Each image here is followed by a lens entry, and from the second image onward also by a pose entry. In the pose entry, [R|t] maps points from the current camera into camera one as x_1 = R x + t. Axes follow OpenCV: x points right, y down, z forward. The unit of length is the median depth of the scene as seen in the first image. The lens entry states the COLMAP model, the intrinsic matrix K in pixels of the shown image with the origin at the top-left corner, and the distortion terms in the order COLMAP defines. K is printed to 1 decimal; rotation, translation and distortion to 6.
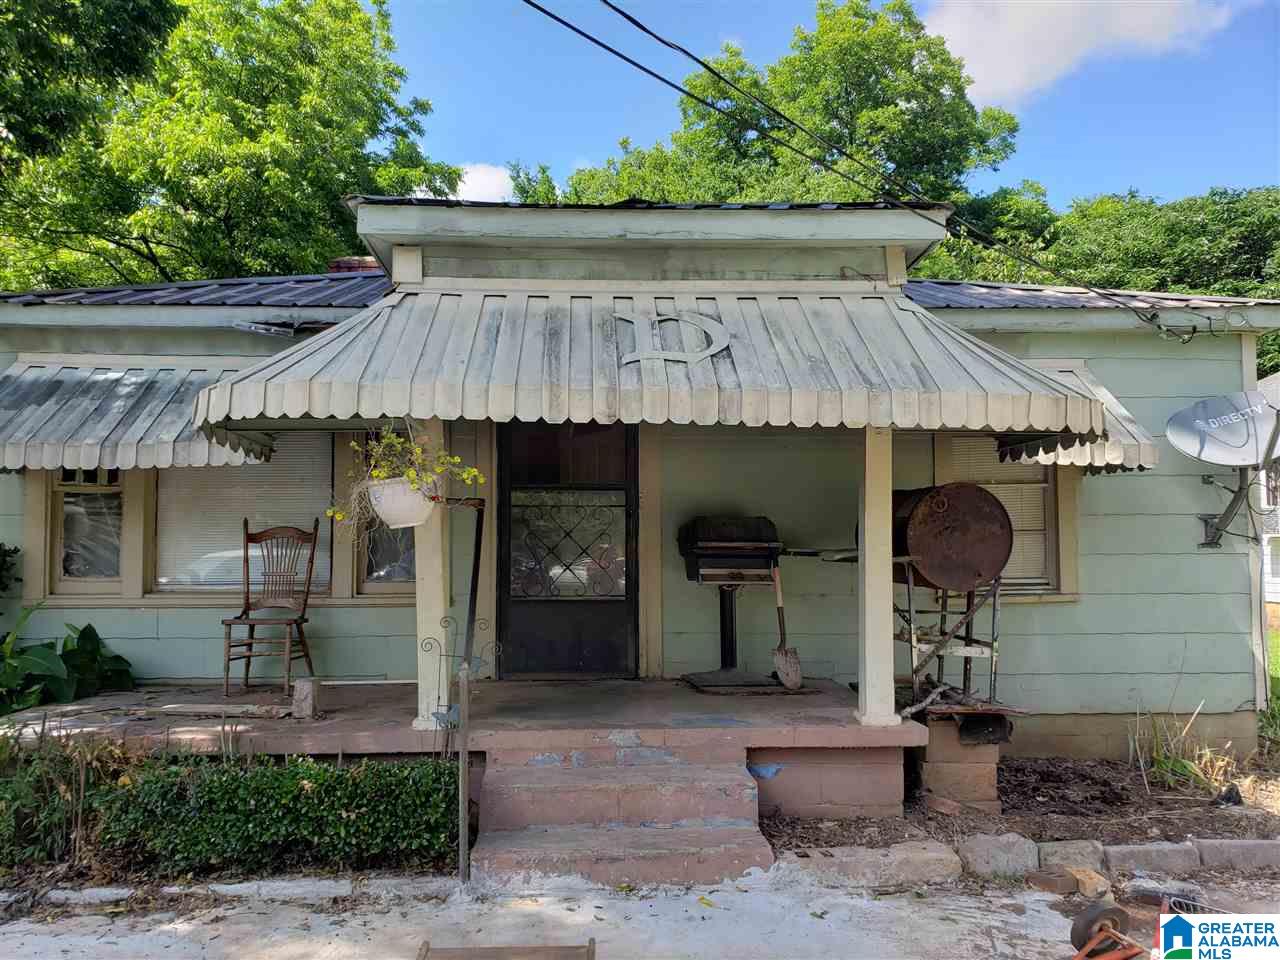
lens RADIAL K [[956.6, 0, 642.6], [0, 956.6, 499.7], [0, 0, 1]] dist [-0.001350, 0.002599]
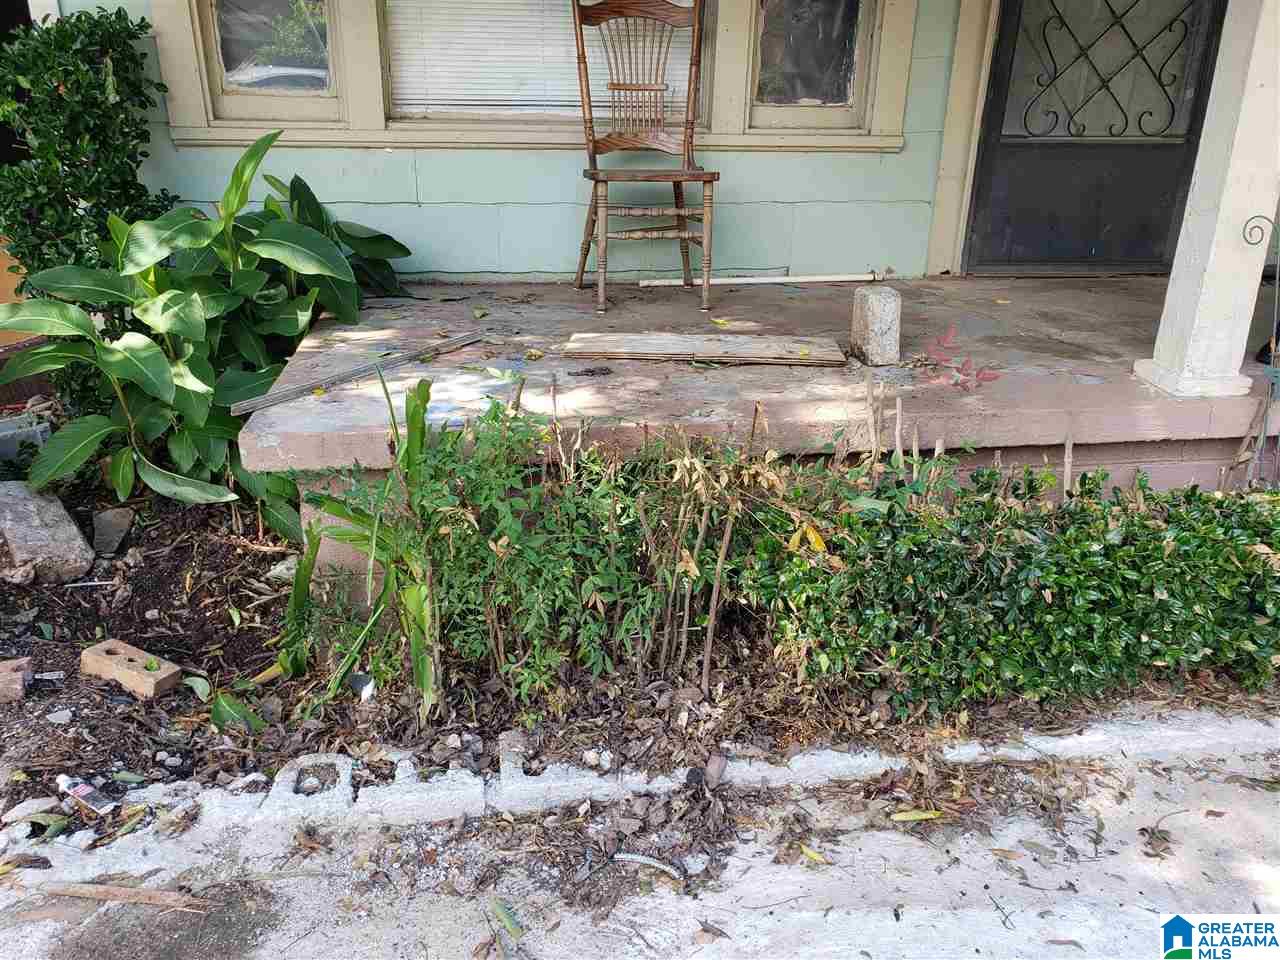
lens RADIAL K [[997.0, 0, 640.0], [0, 997.0, 480.0], [0, 0, 1]] dist [0.024846, 0.001893]
pose [[0.996857, -0.012885, 0.078165, -0.432183], [-0.019963, 0.913987, 0.405252, 0.051204], [-0.076663, -0.405539, 0.910857, 0.380985]]
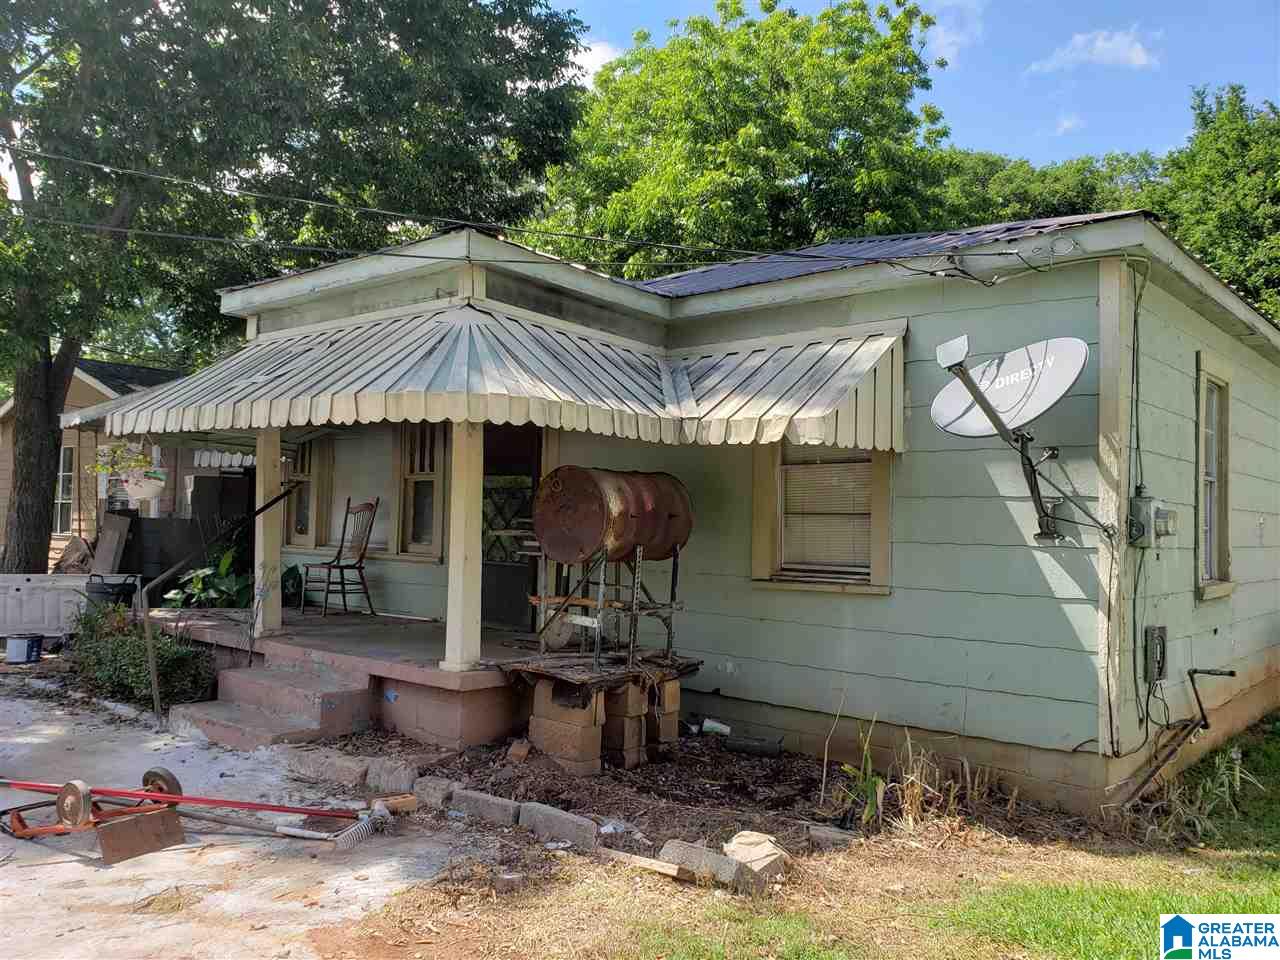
lens RADIAL K [[997.0, 0, 640.0], [0, 997.0, 480.0], [0, 0, 1]] dist [0.024846, 0.001893]
pose [[0.756461, -0.005302, -0.654017, 0.916438], [0.004839, 0.999985, -0.002509, 0.001954], [0.654021, -0.001266, 0.756476, 0.159605]]
